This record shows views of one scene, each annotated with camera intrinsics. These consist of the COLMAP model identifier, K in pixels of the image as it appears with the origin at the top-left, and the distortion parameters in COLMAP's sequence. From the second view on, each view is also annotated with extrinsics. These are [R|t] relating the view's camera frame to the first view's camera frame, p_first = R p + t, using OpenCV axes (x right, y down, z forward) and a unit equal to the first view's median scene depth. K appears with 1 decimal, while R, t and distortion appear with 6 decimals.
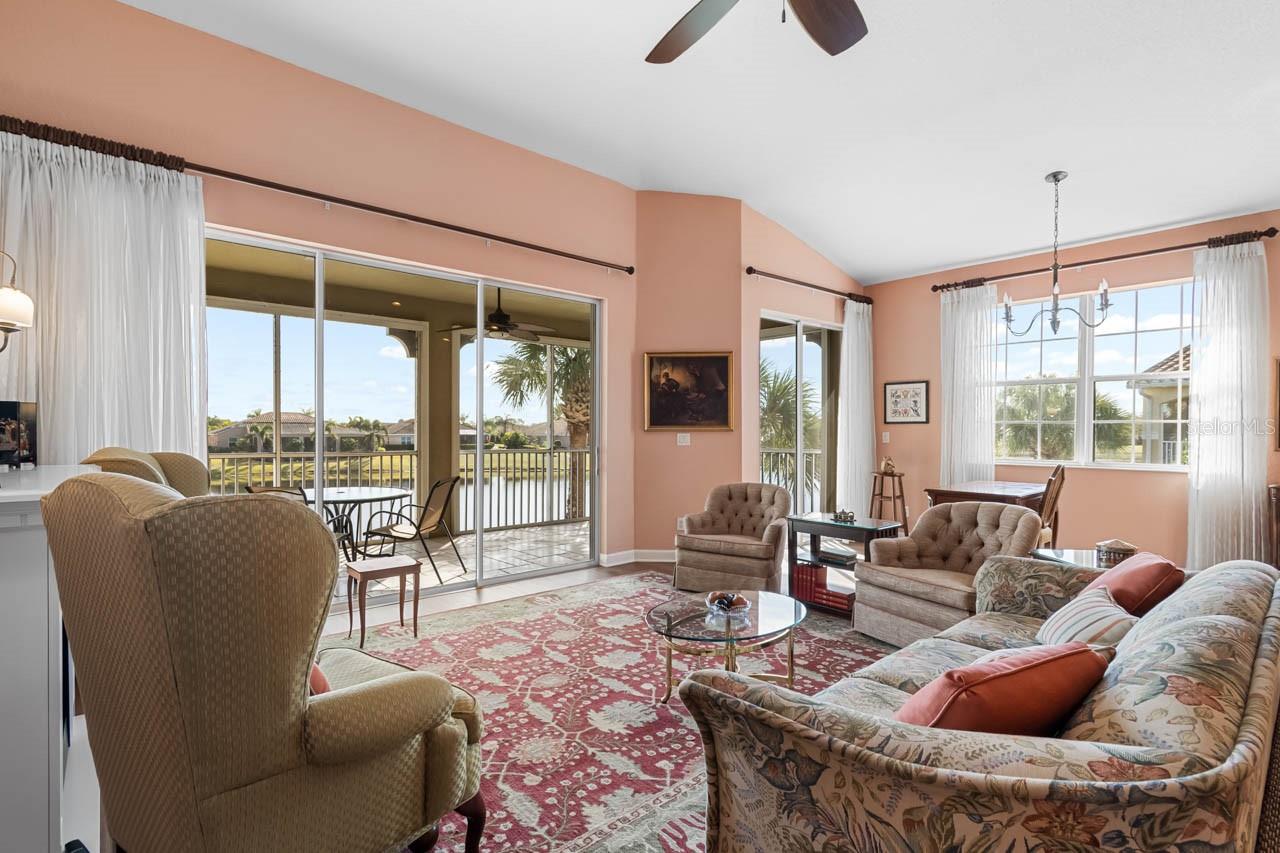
lens RADIAL K [[601.3, 0, 585.2], [0, 601.3, 430.6], [0, 0, 1]] dist [0.001873, -0.000505]
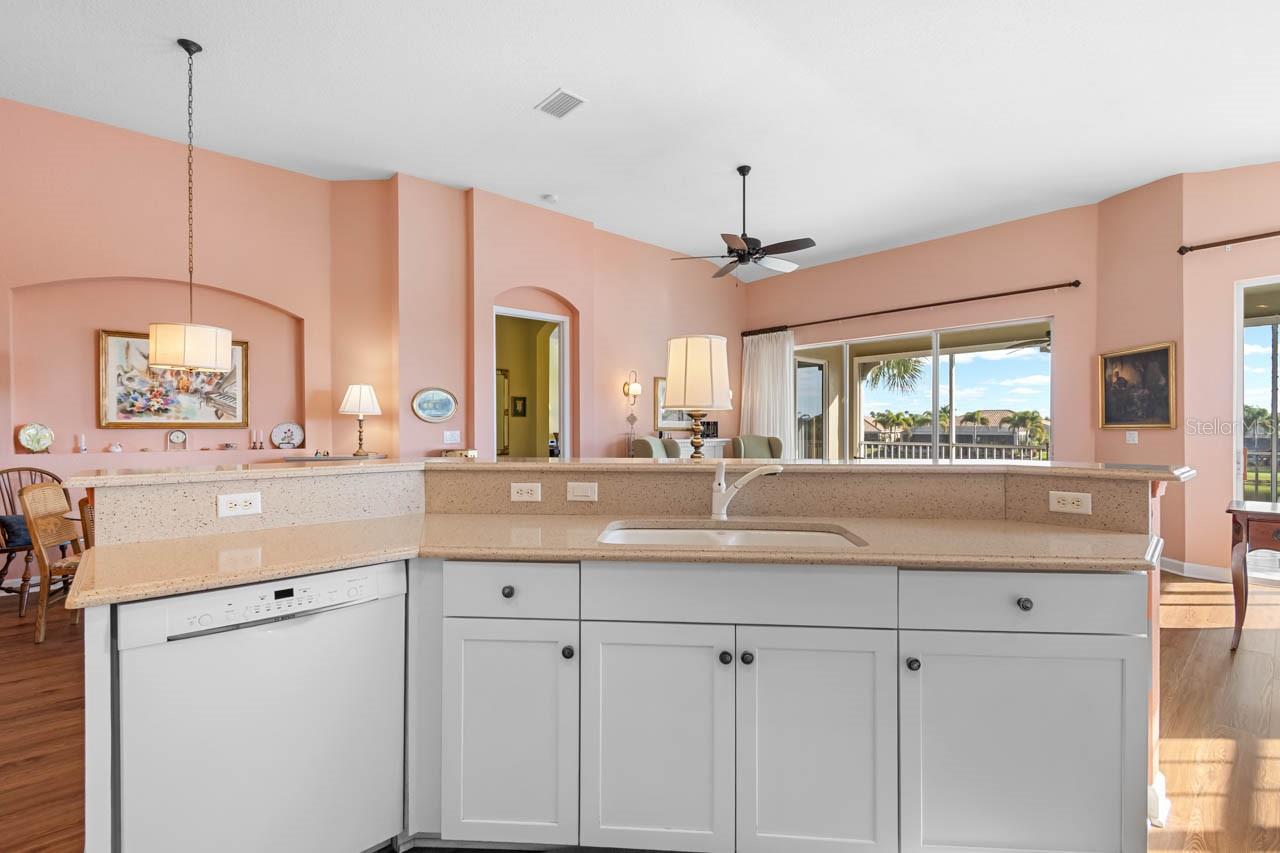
lens RADIAL K [[572.9, 0, 637.2], [0, 572.9, 430.2], [0, 0, 1]] dist [0.004825, -0.002881]
pose [[0.042283, 0.000654, -0.999105, 1.089419], [-0.000680, 1.000000, 0.000626, 0.002956], [0.999105, 0.000653, 0.042283, 0.146982]]
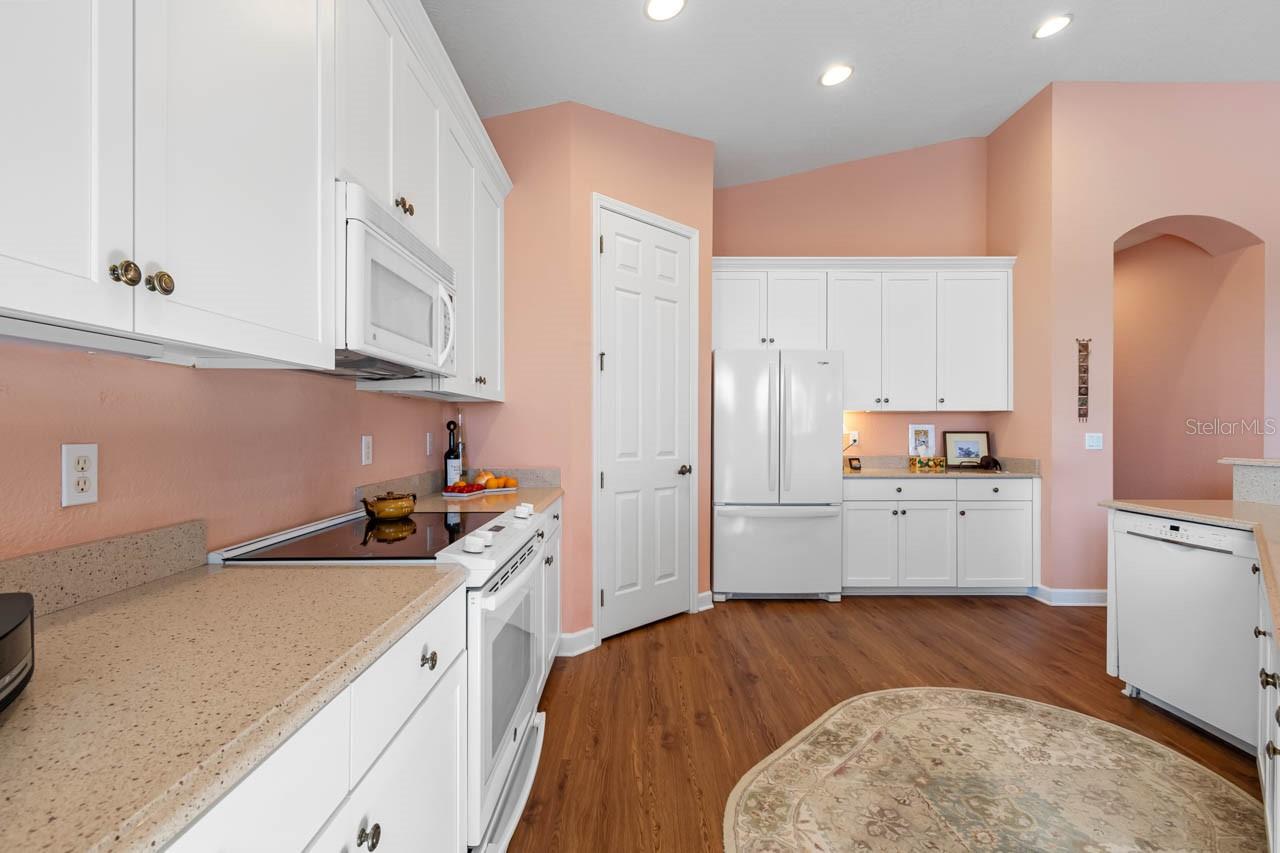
lens RADIAL K [[570.3, 0, 633.9], [0, 570.3, 430.0], [0, 0, 1]] dist [0.001586, -0.001081]
pose [[-0.774290, -0.004303, 0.632816, 0.876381], [-0.001035, 0.999984, 0.005534, 0.000651], [-0.632830, 0.003630, -0.774282, 0.576938]]
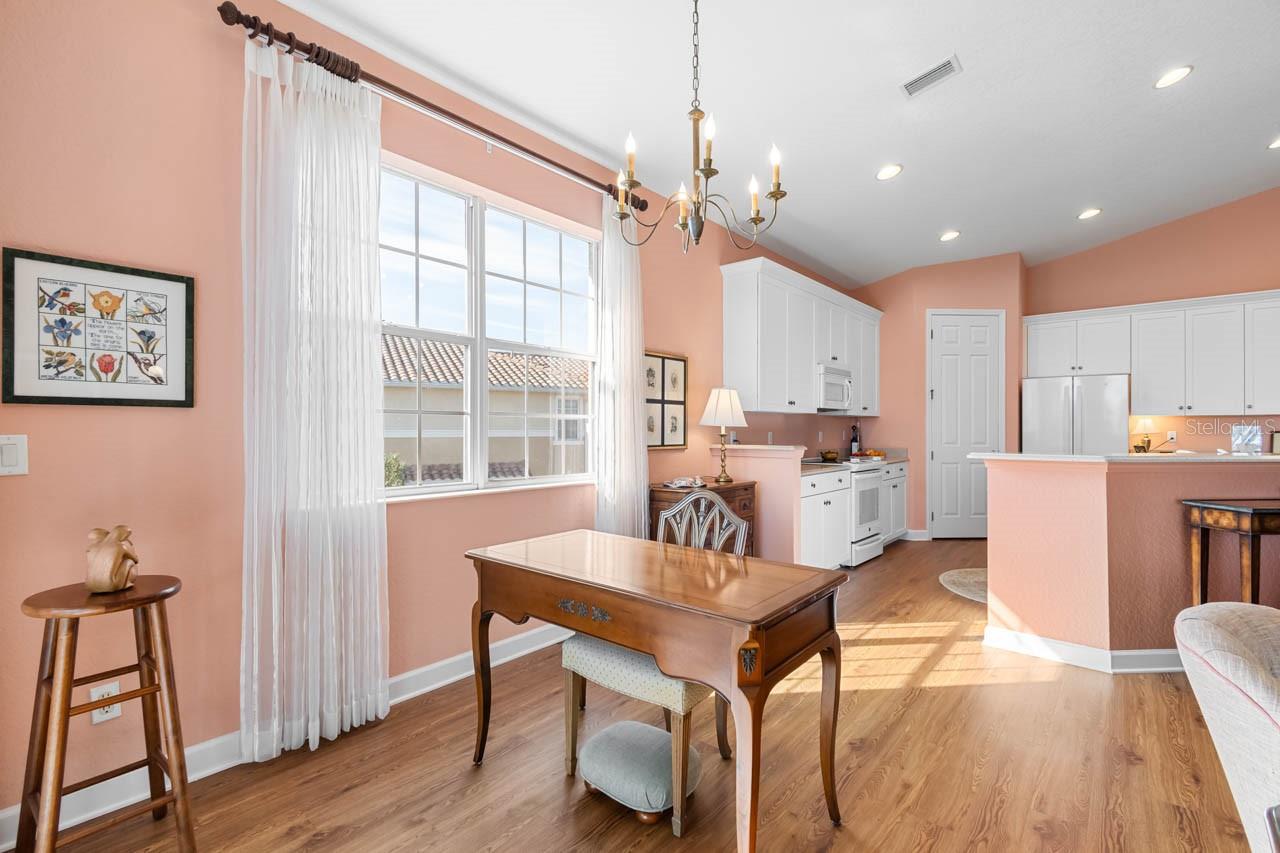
lens RADIAL K [[586.7, 0, 641.1], [0, 586.7, 426.9], [0, 0, 1]] dist [-0.001793, -0.000472]
pose [[-0.192702, 0.001244, 0.981257, 0.235072], [0.000681, 0.999999, -0.001134, -0.000449], [-0.981257, 0.000449, -0.192703, 0.940813]]
